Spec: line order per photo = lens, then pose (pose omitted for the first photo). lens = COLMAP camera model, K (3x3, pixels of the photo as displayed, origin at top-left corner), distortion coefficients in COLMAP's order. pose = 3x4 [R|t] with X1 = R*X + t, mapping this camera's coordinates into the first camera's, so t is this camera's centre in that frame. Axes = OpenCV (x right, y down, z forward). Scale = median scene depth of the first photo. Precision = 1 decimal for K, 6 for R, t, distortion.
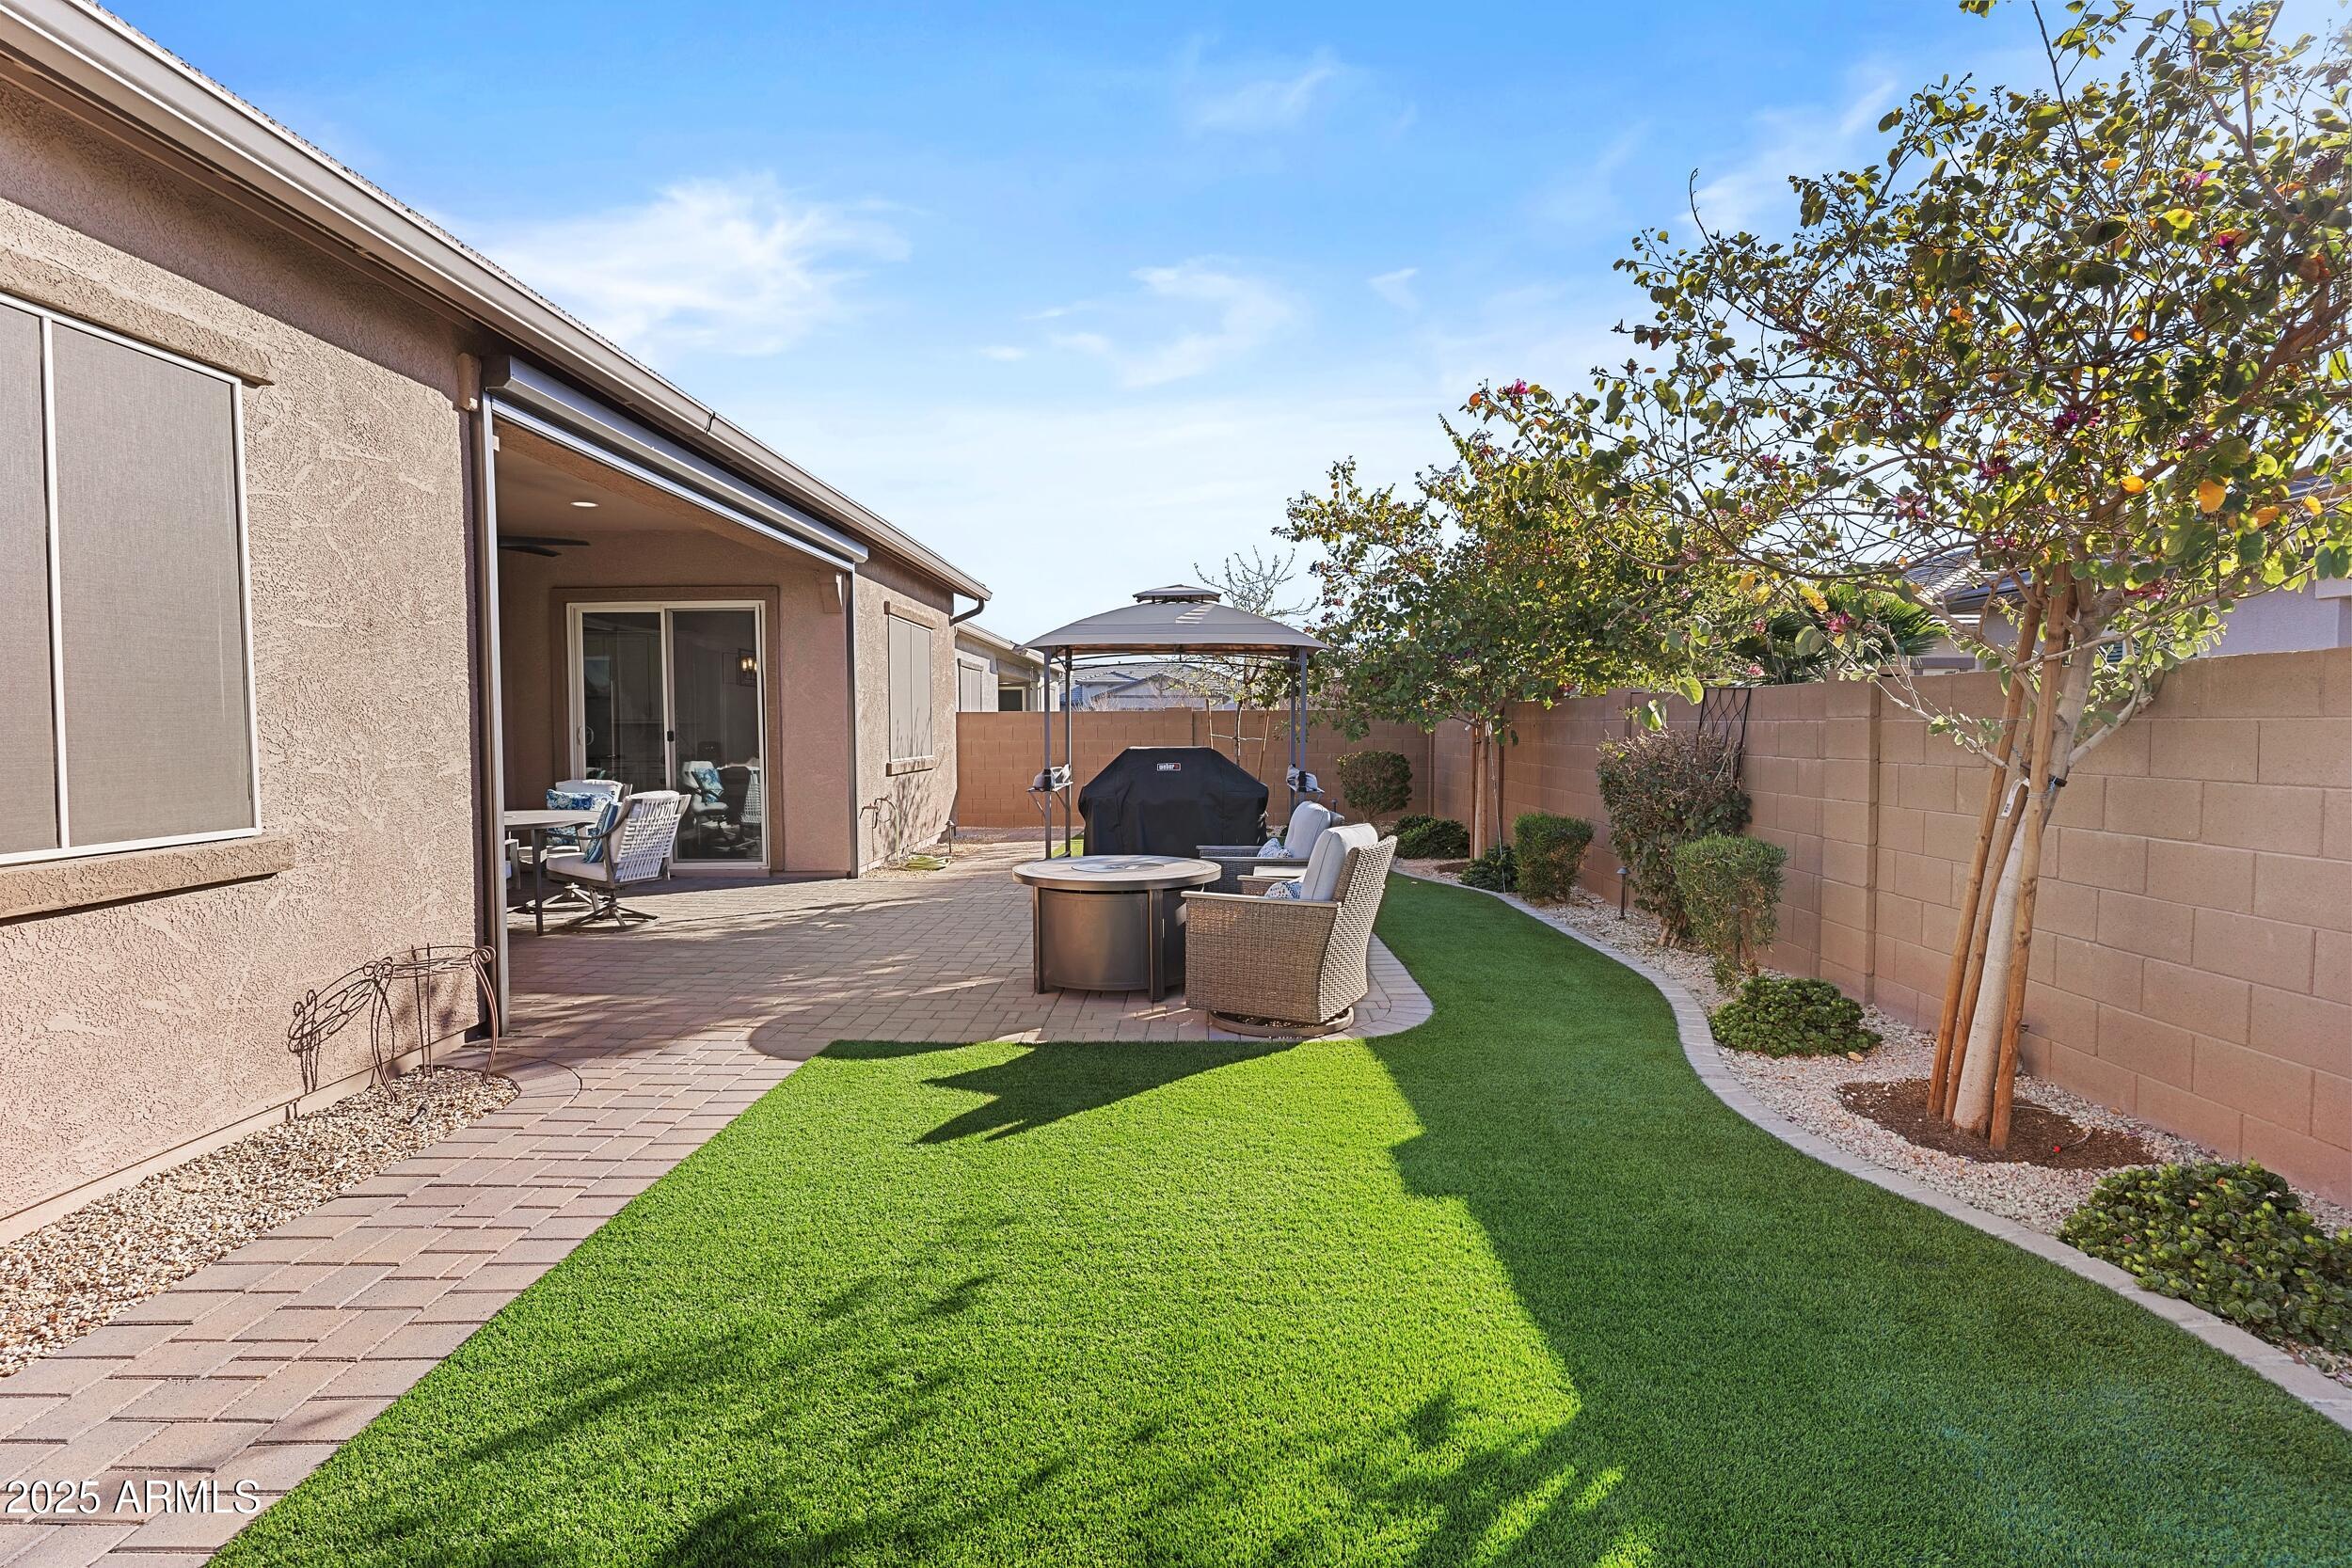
lens RADIAL K [[1120.4, 0, 1186.1], [0, 1120.4, 777.4], [0, 0, 1]] dist [-0.000436, -0.000184]
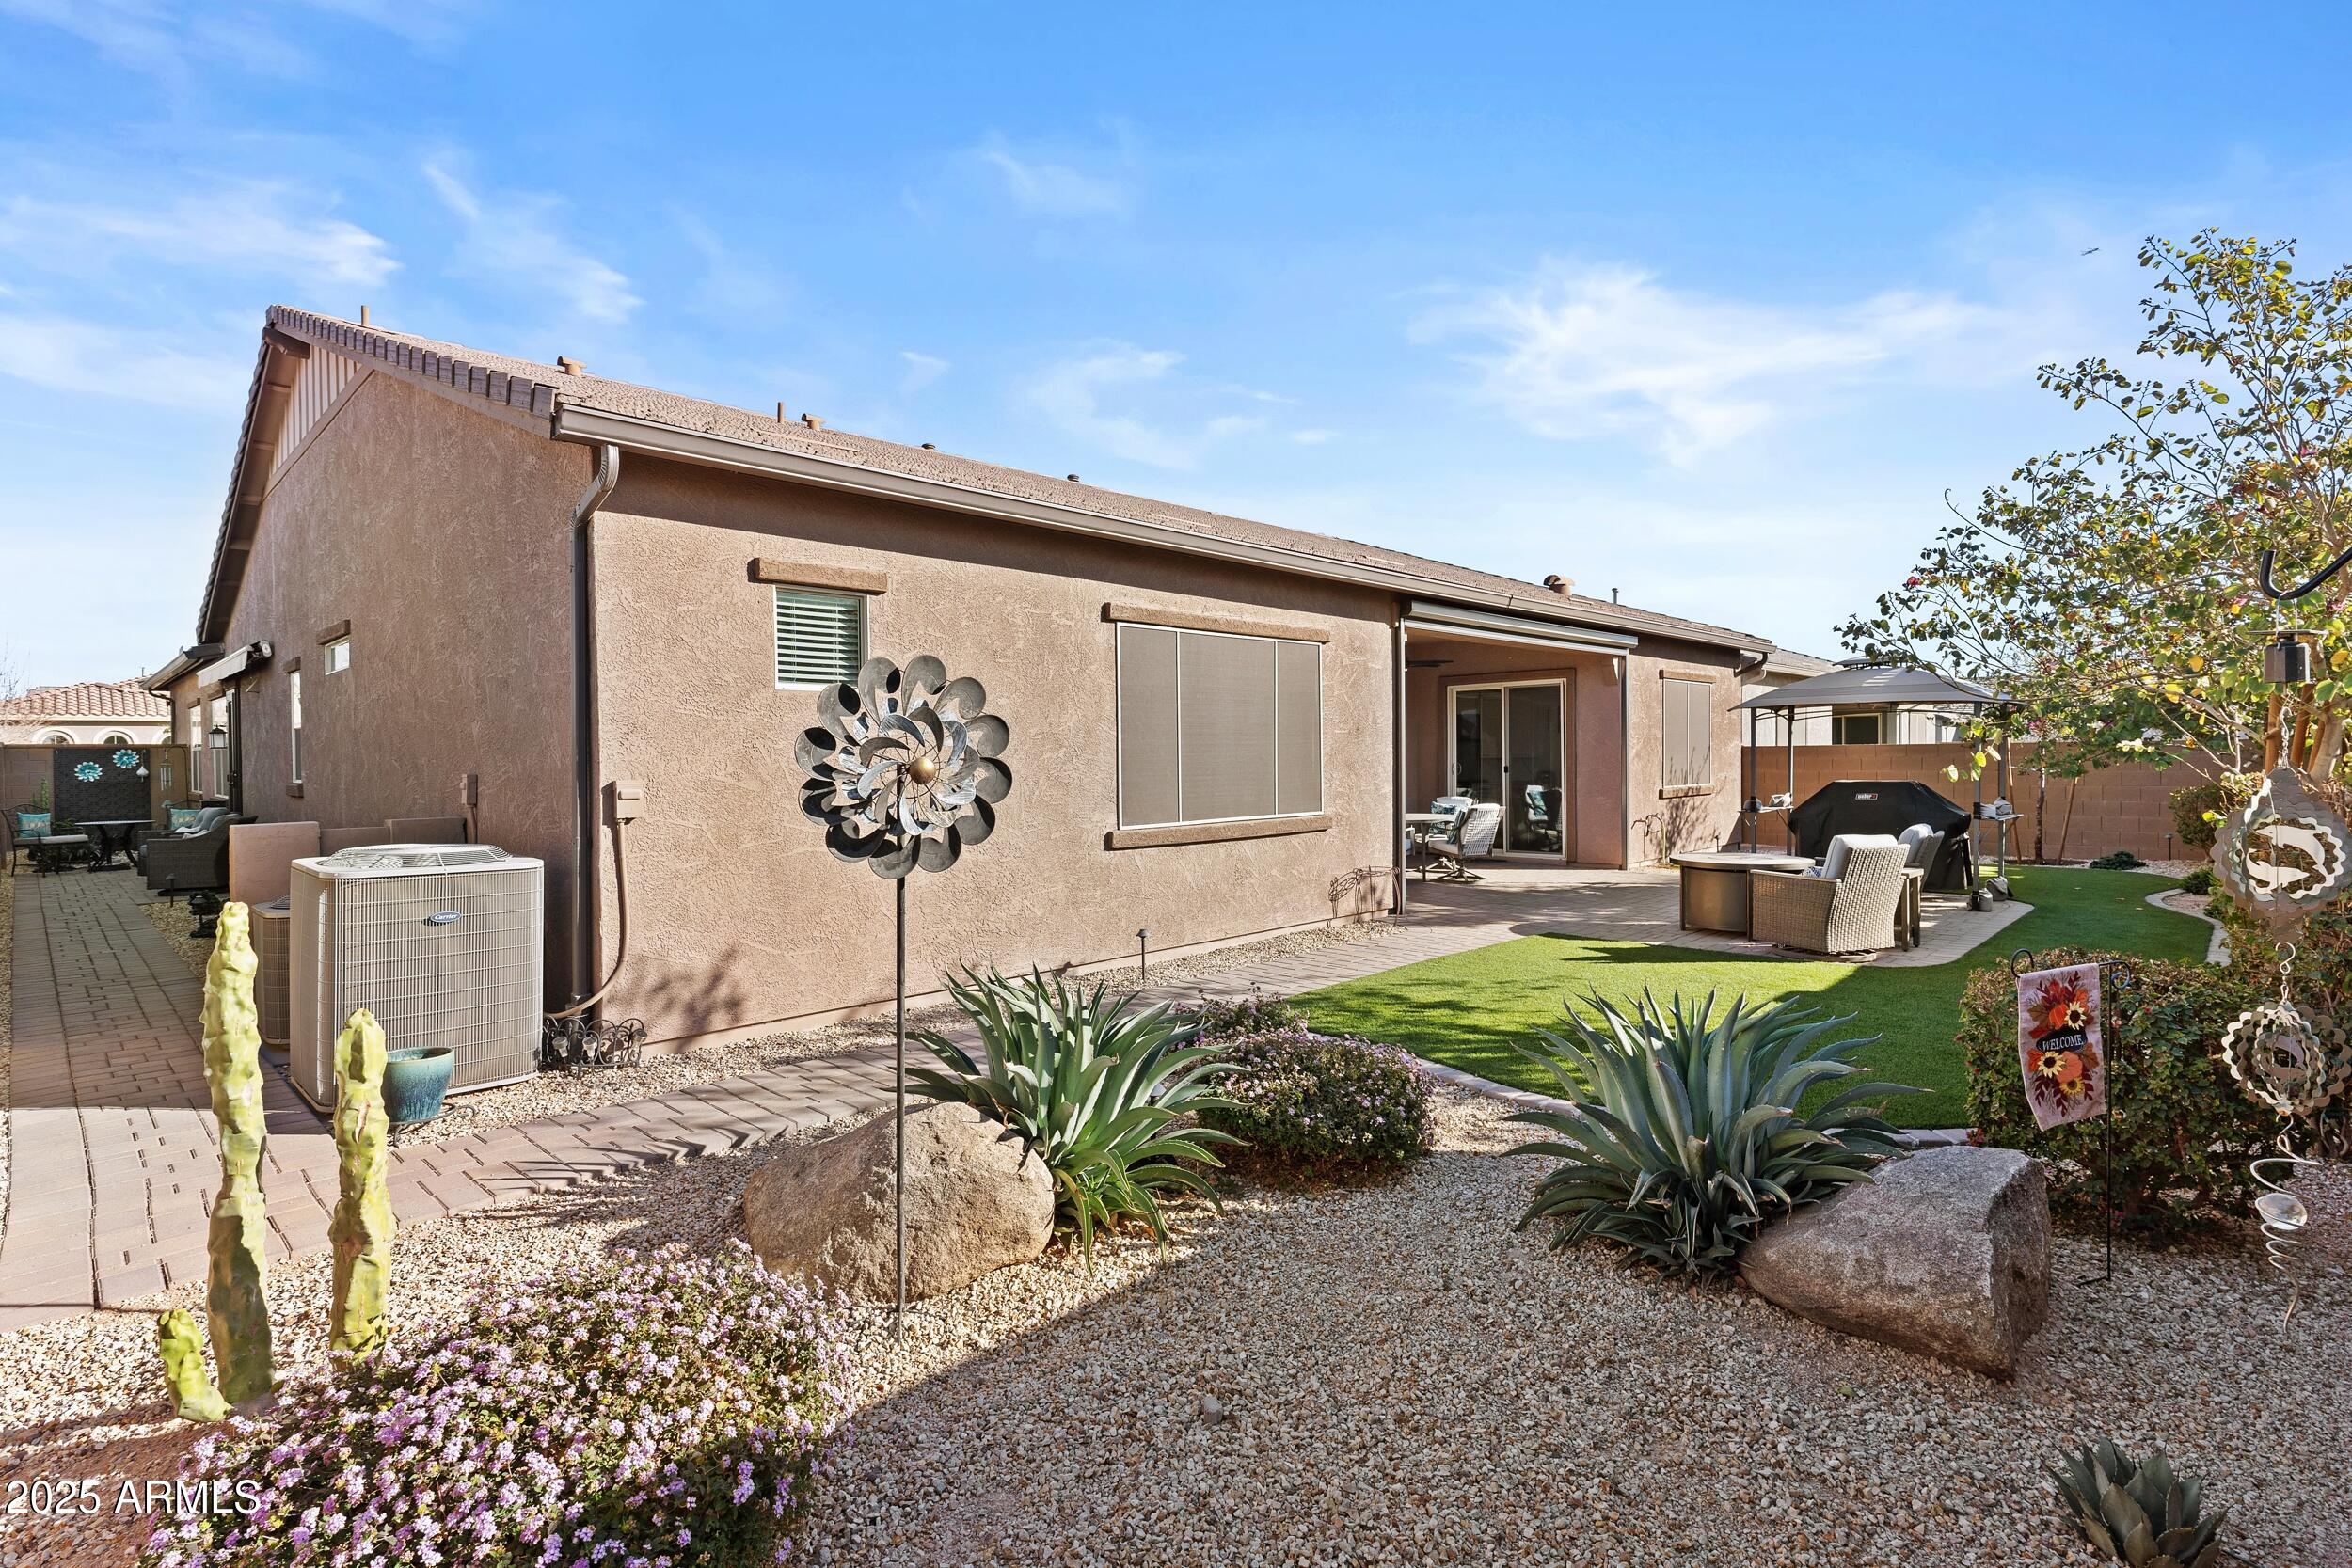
lens RADIAL K [[1120.4, 0, 1186.1], [0, 1120.4, 777.4], [0, 0, 1]] dist [-0.000436, -0.000184]
pose [[0.729375, 0.010771, -0.684029, 0.355085], [-0.023676, 0.999675, -0.009504, -0.001120], [0.683704, 0.023127, 0.729393, -0.549385]]
